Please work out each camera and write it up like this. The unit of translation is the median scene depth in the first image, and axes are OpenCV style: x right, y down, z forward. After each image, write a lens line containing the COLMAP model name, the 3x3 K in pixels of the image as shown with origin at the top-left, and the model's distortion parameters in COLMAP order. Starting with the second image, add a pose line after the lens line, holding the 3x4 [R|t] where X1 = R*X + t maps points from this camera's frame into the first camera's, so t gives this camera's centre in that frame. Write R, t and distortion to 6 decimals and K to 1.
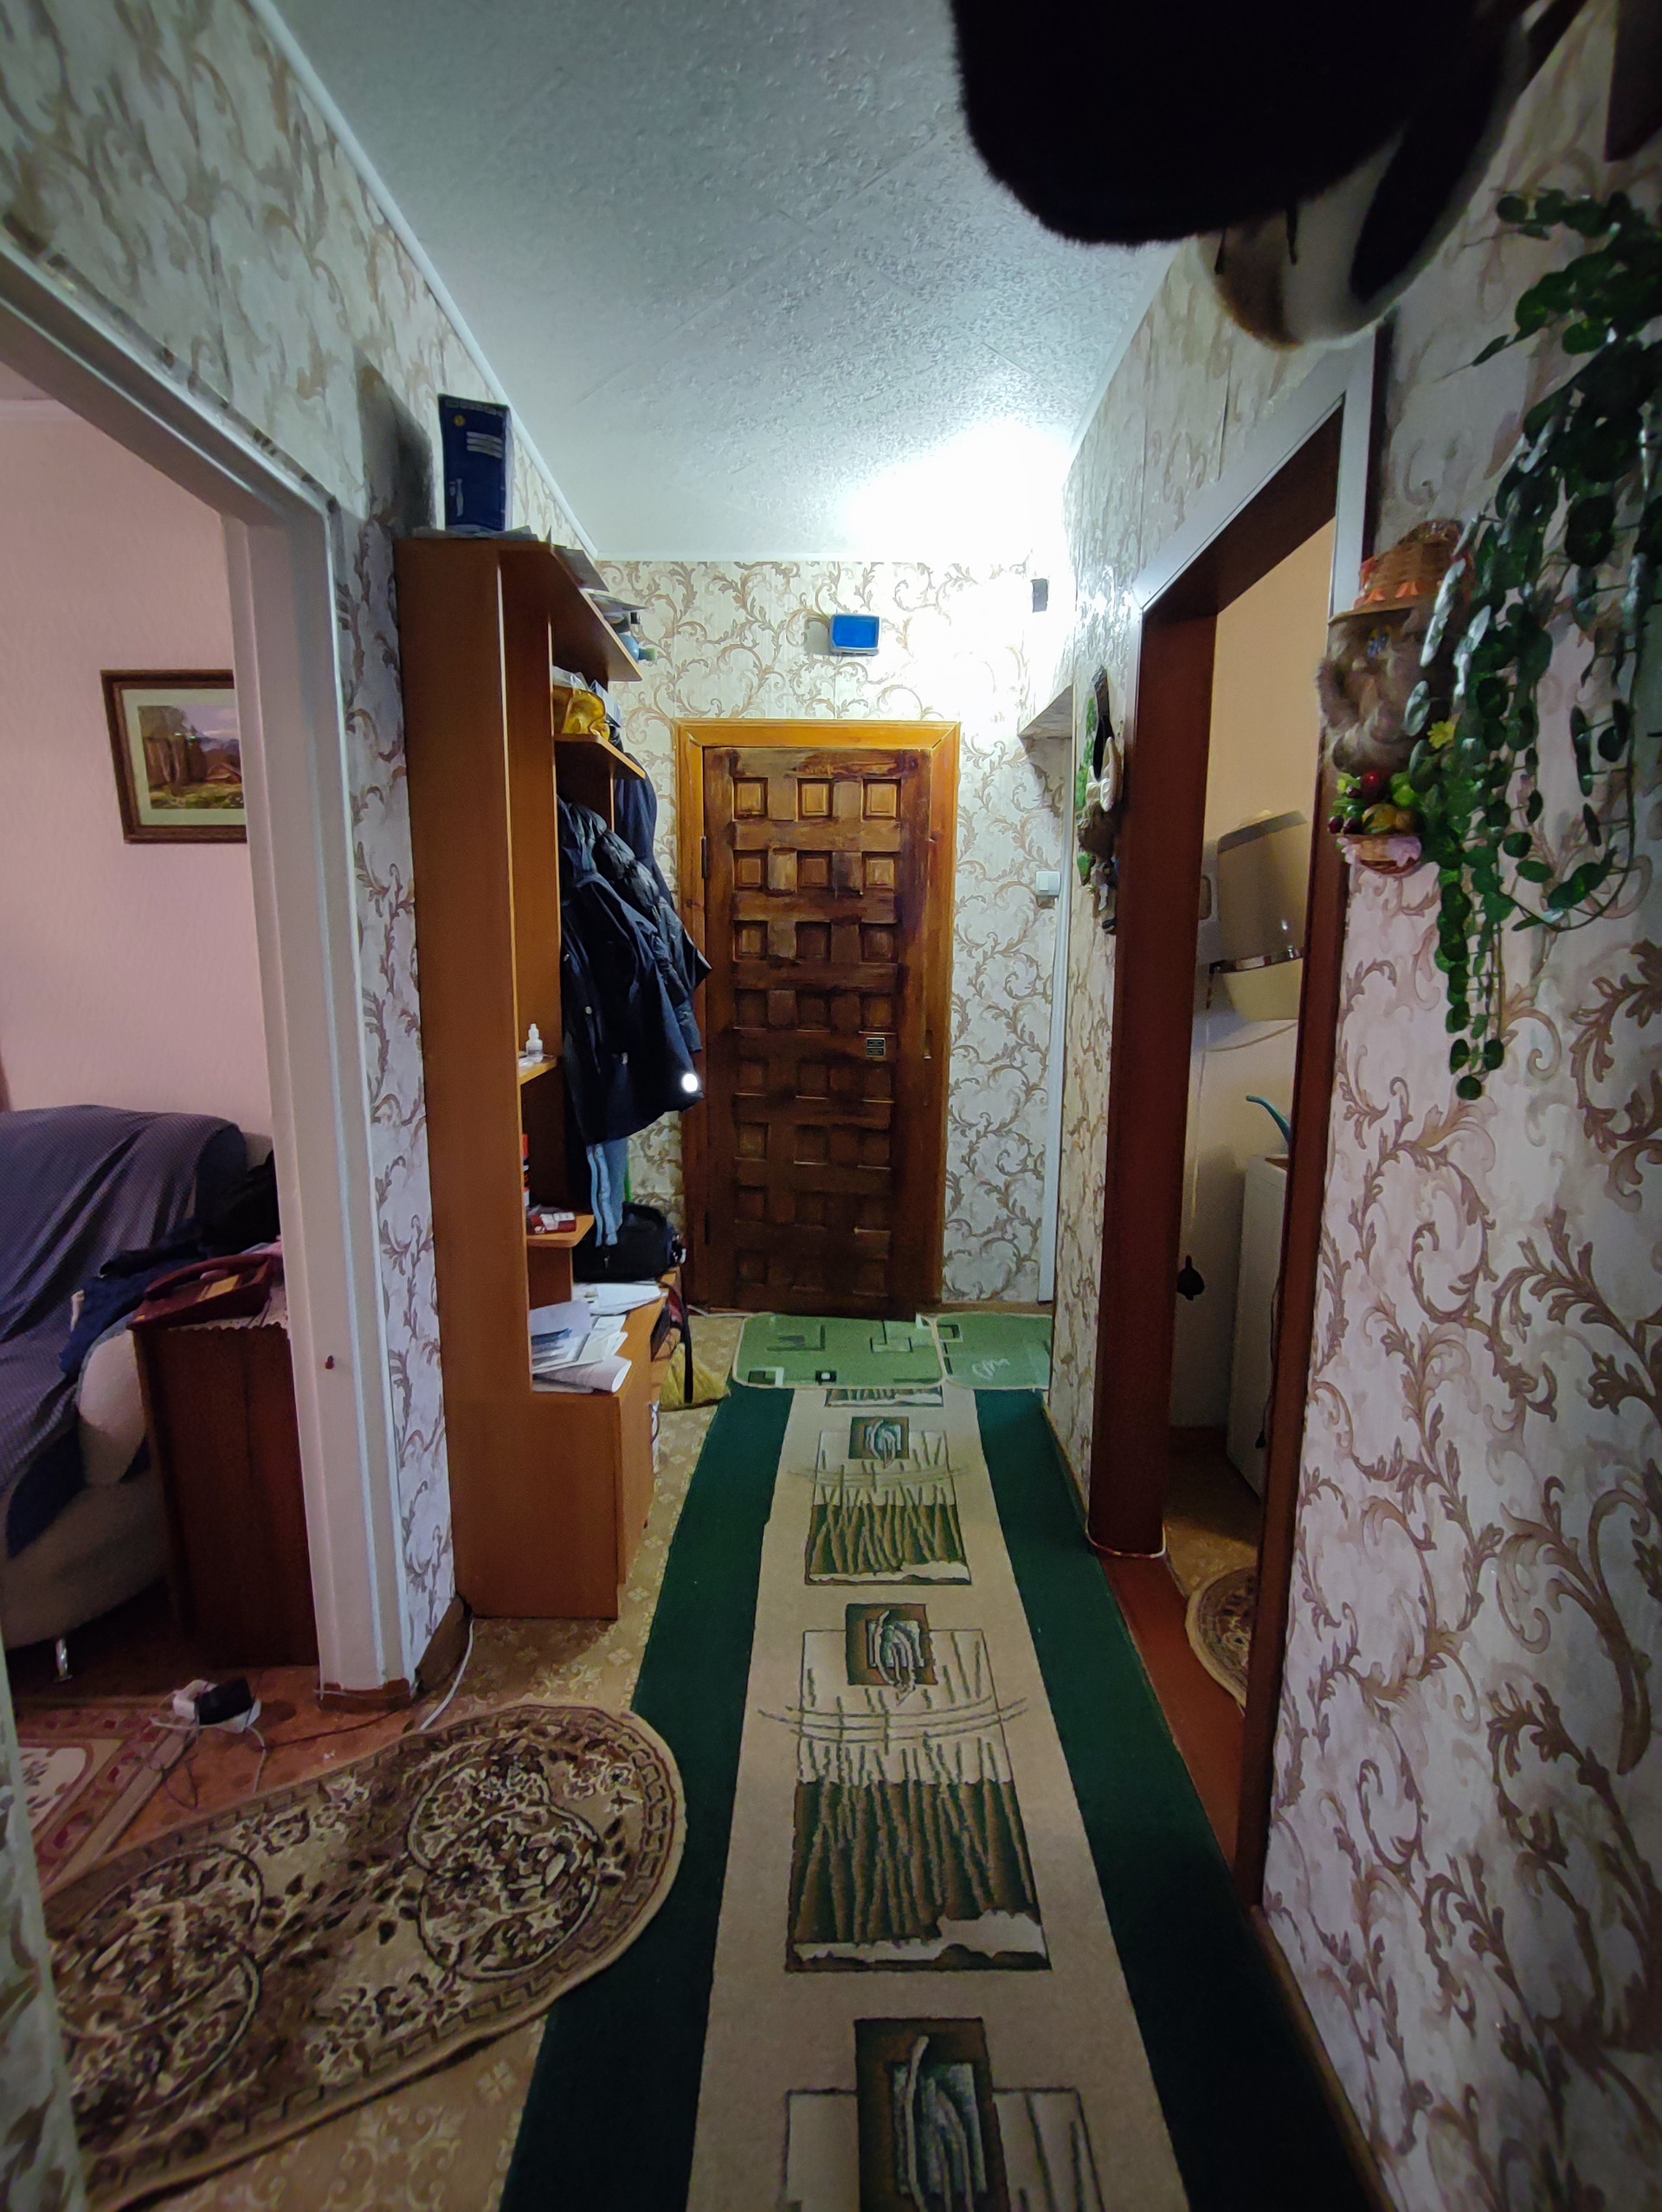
lens RADIAL K [[990.2, 0, 813.4], [0, 990.2, 1099.8], [0, 0, 1]] dist [-0.007854, 0.006756]
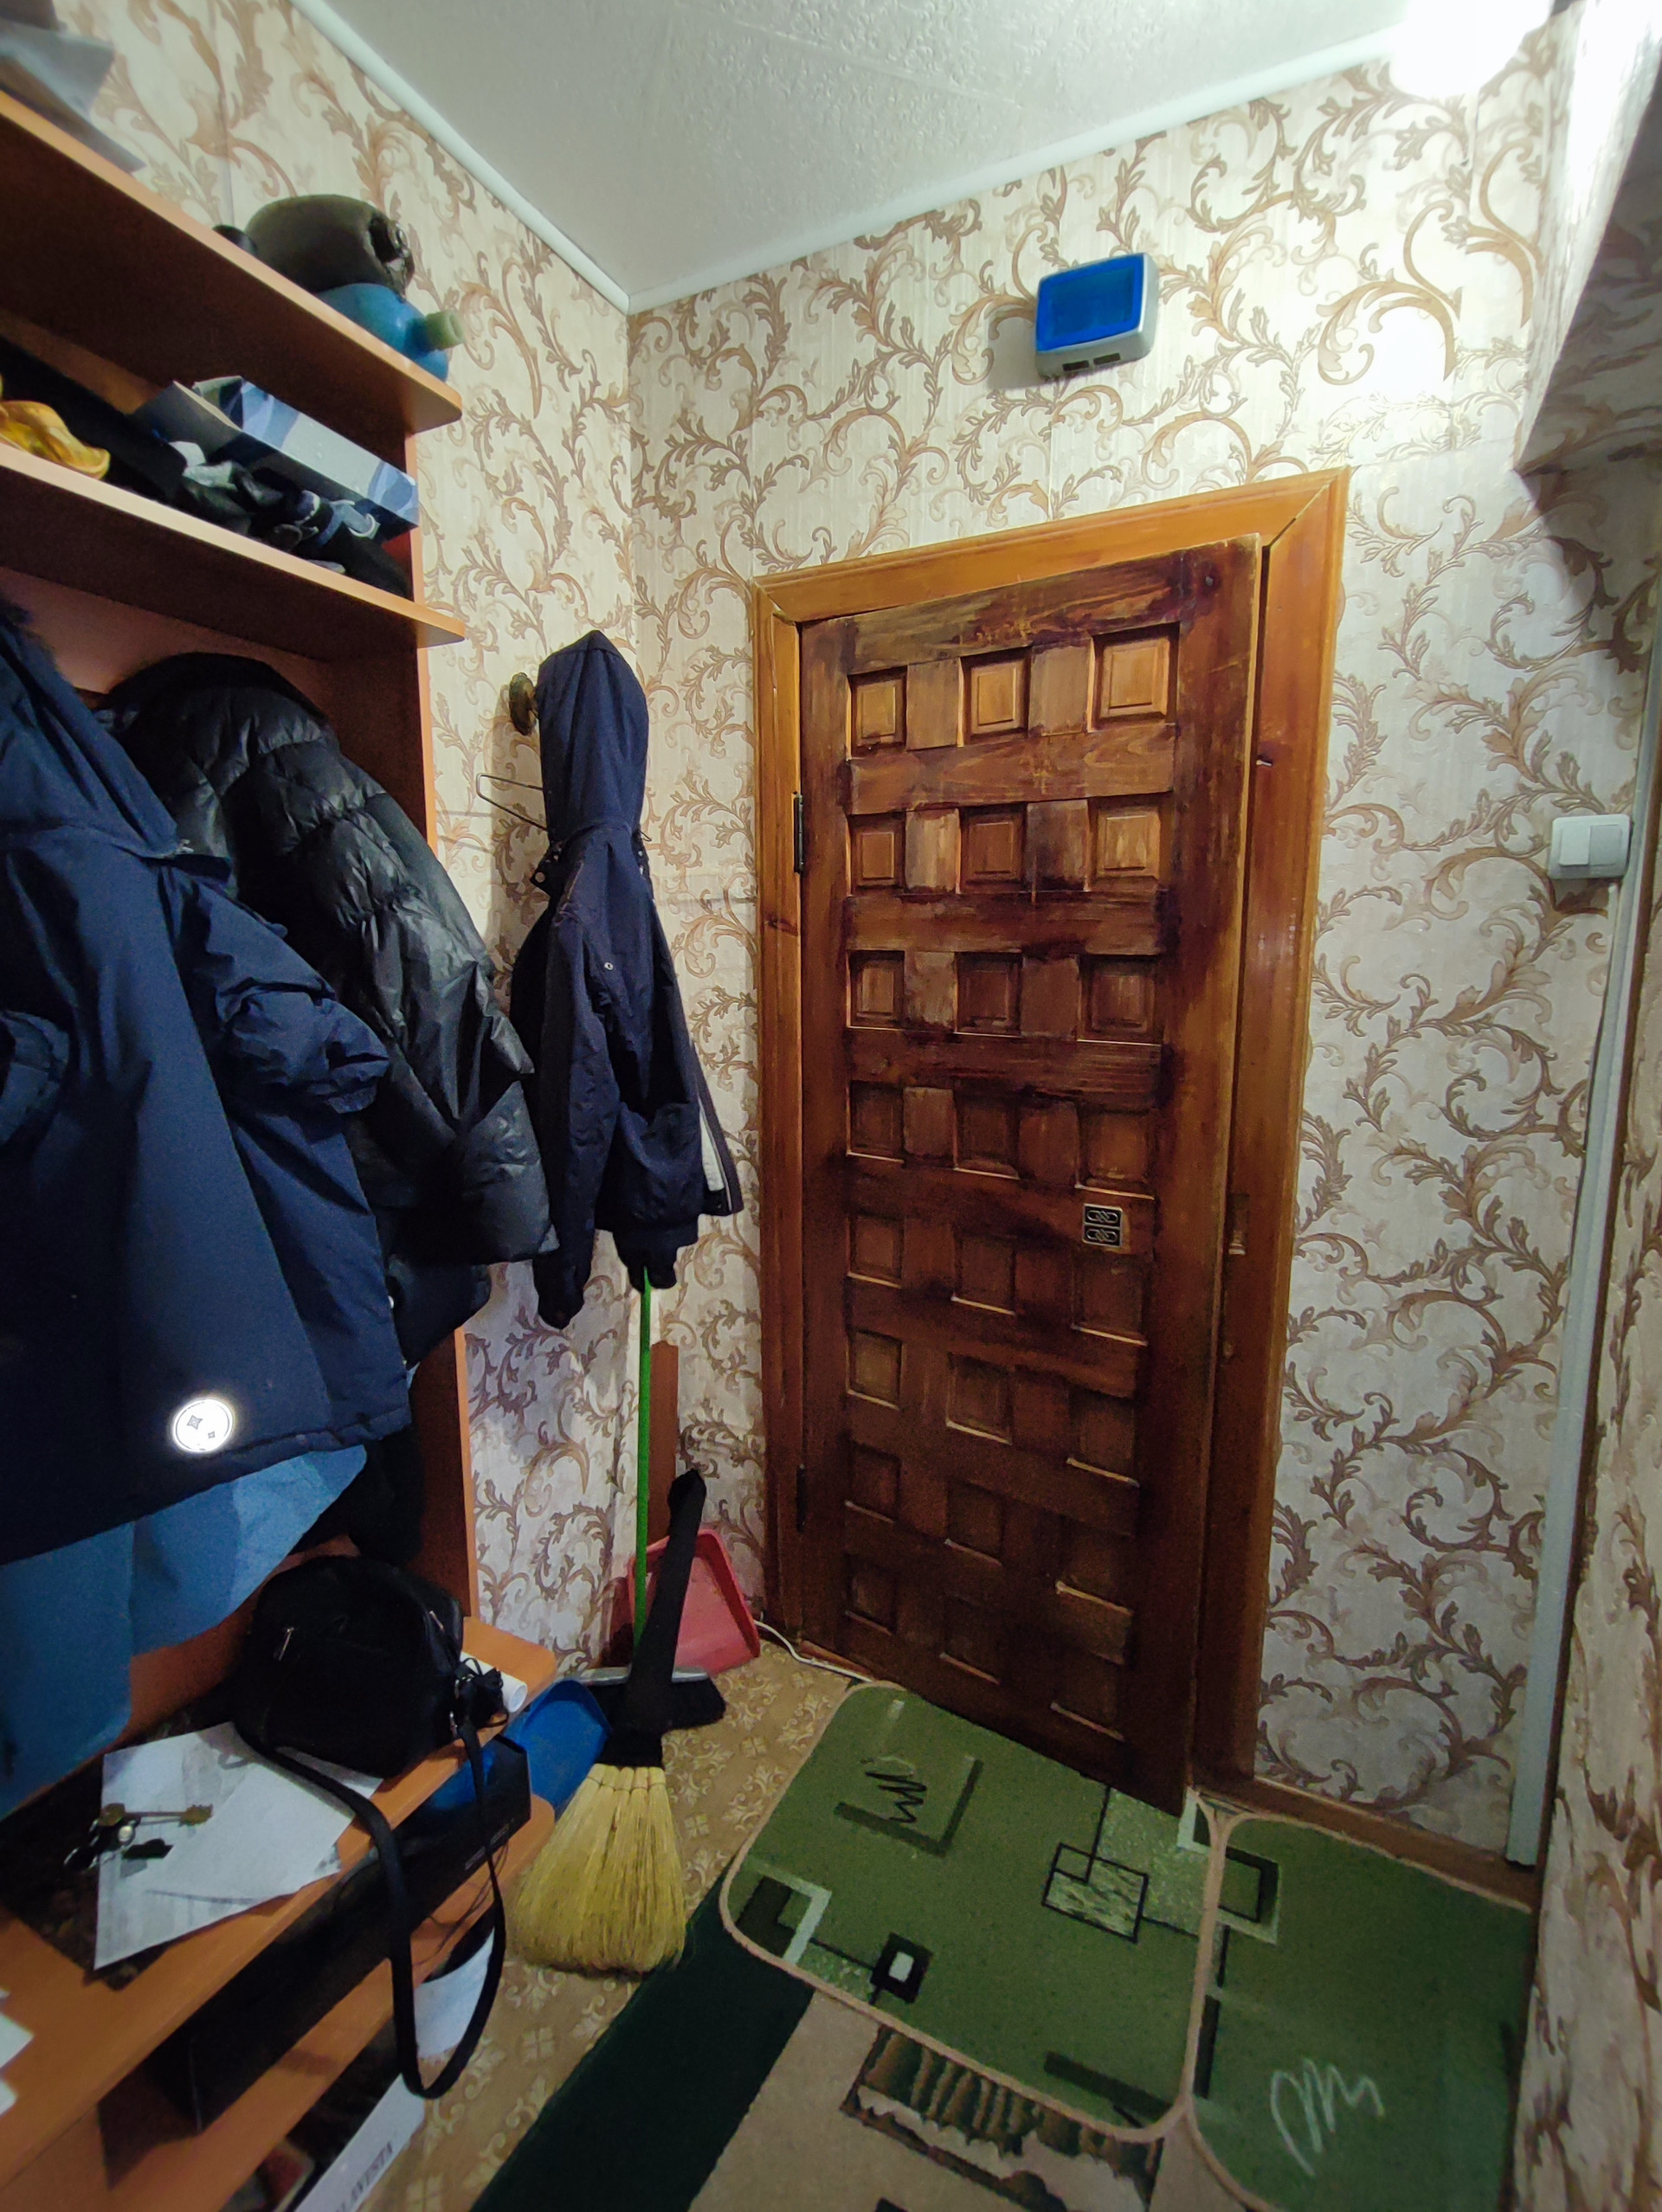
lens RADIAL K [[990.2, 0, 826.6], [0, 990.2, 1104.8], [0, 0, 1]] dist [-0.007854, 0.006756]
pose [[0.900550, 0.057464, -0.430938, 0.142818], [-0.068352, 0.997613, -0.009810, -0.095858], [0.429346, 0.038290, 0.902328, 0.534772]]
